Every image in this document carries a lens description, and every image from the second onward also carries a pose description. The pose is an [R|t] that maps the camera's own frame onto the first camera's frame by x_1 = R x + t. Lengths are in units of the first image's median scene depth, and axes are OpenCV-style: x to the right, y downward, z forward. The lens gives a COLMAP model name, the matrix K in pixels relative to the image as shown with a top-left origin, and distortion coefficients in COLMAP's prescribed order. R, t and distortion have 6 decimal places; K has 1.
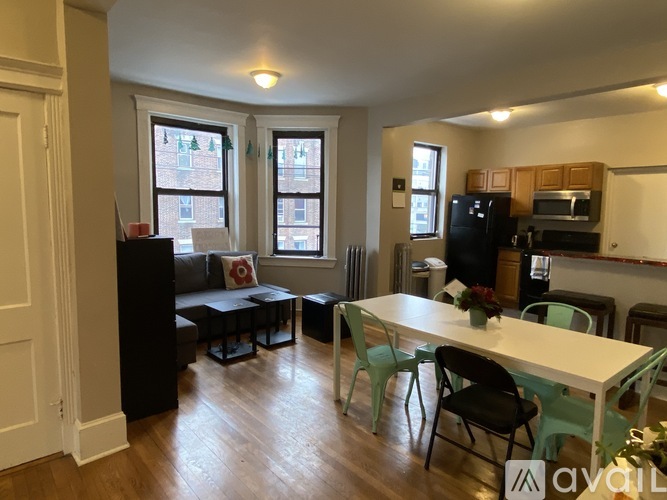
lens RADIAL K [[431.1, 0, 337.1], [0, 431.1, 245.6], [0, 0, 1]] dist [0.097696, -0.101653]
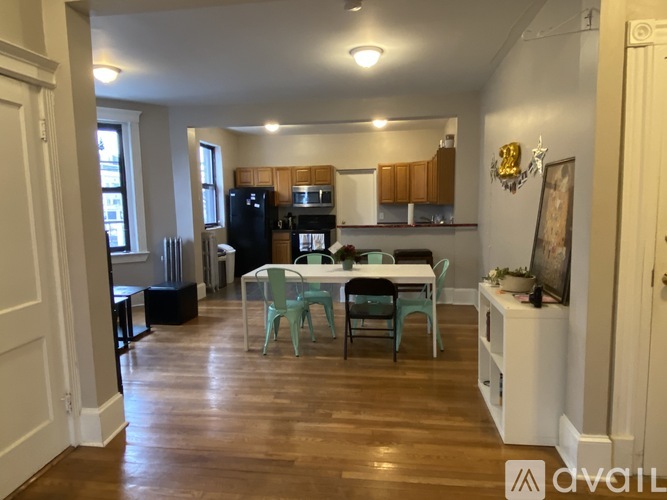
lens RADIAL K [[431.1, 0, 337.1], [0, 431.1, 245.6], [0, 0, 1]] dist [0.097696, -0.101653]
pose [[0.749814, -0.096368, 0.654594, -0.336476], [0.090458, 0.994977, 0.042861, 0.011909], [-0.655436, 0.027075, 0.754765, -0.070432]]
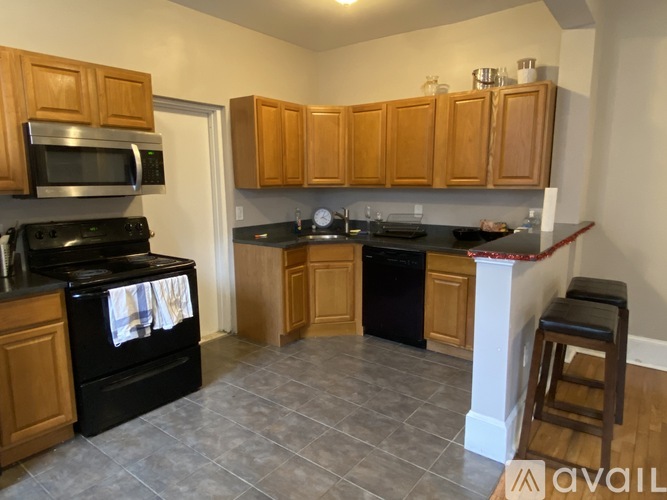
lens RADIAL K [[431.1, 0, 337.1], [0, 431.1, 245.6], [0, 0, 1]] dist [0.097696, -0.101653]
pose [[-0.205746, -0.167152, 0.964224, 0.031330], [0.087537, 0.978211, 0.188255, -0.073550], [-0.974682, 0.123138, -0.186631, 0.874880]]
